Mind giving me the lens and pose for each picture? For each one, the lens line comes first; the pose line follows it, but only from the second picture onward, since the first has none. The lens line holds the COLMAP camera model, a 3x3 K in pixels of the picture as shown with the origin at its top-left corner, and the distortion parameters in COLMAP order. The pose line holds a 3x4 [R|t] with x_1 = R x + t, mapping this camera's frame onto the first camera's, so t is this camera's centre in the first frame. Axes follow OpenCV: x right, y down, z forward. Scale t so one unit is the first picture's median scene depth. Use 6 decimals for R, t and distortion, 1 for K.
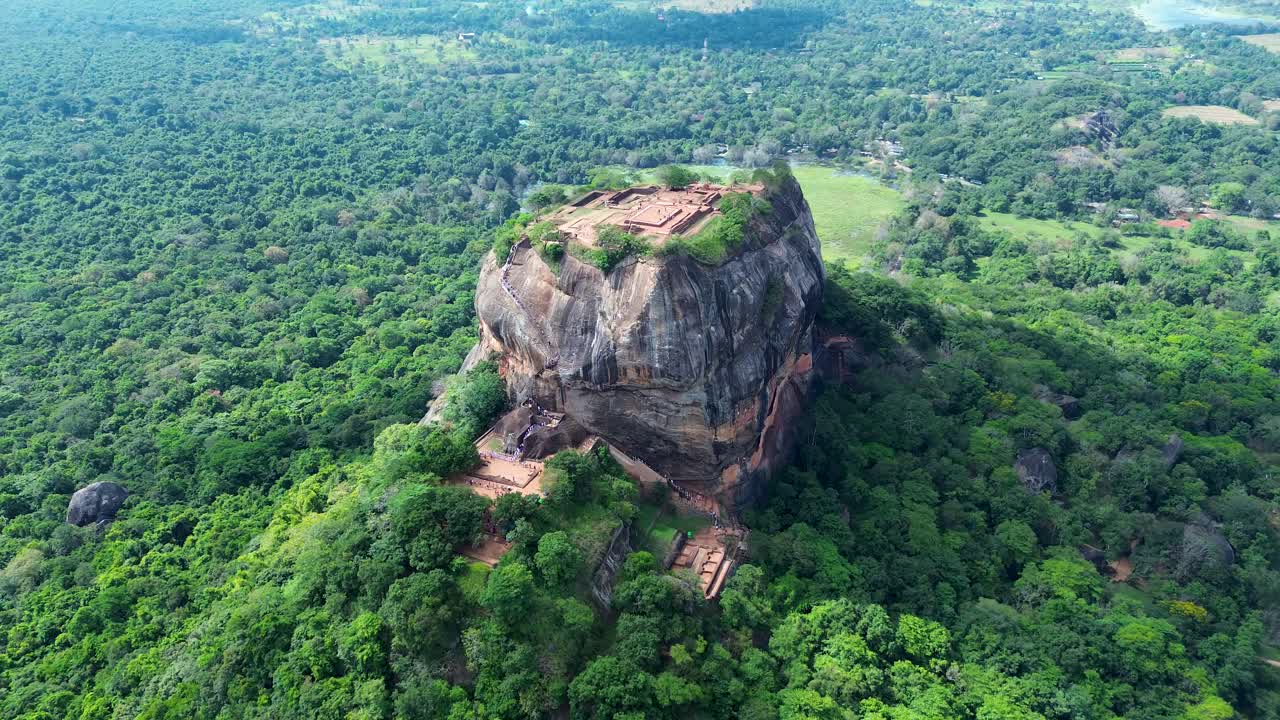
lens RADIAL K [[940.9, 0, 639.7], [0, 940.9, 350.9], [0, 0, 1]] dist [0.045741, -0.028171]
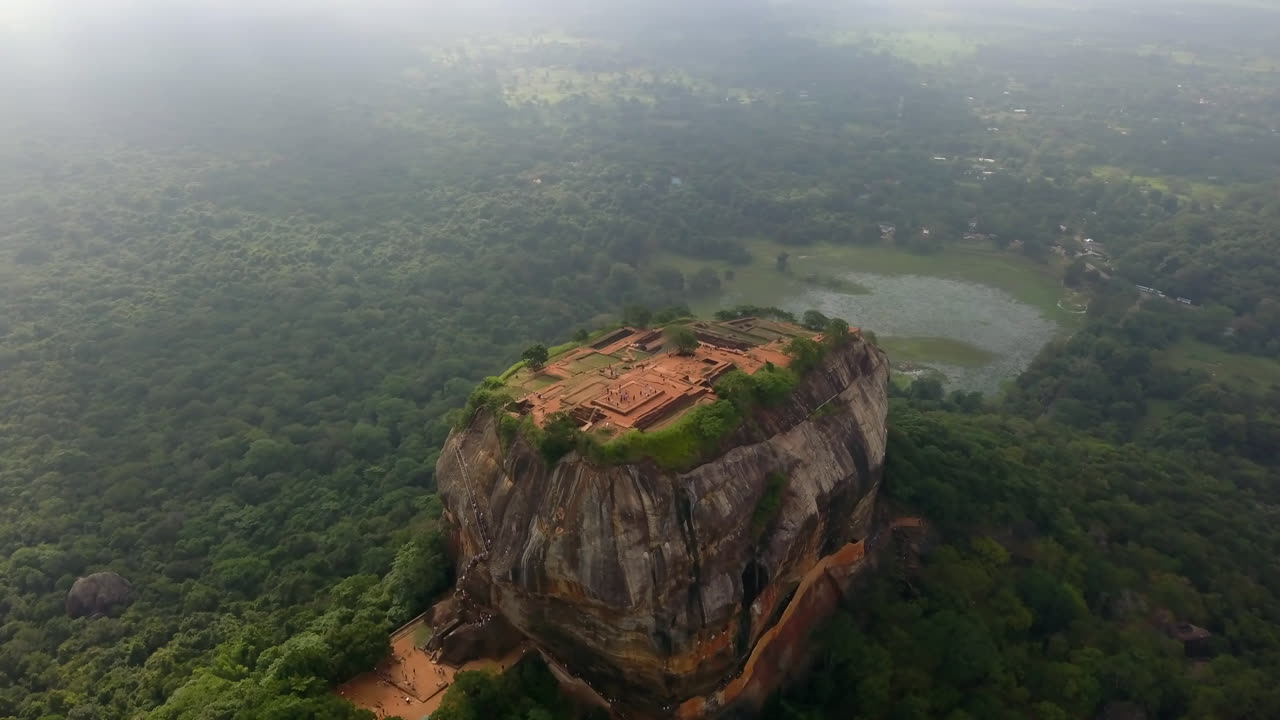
lens RADIAL K [[1014.8, 0, 637.3], [0, 1014.8, 360.8], [0, 0, 1]] dist [0.001205, 0.000434]
pose [[0.975609, 0.107374, -0.191463, 0.201446], [-0.114384, 0.993099, -0.025914, -0.156665], [0.187359, 0.047182, 0.981158, 0.092117]]
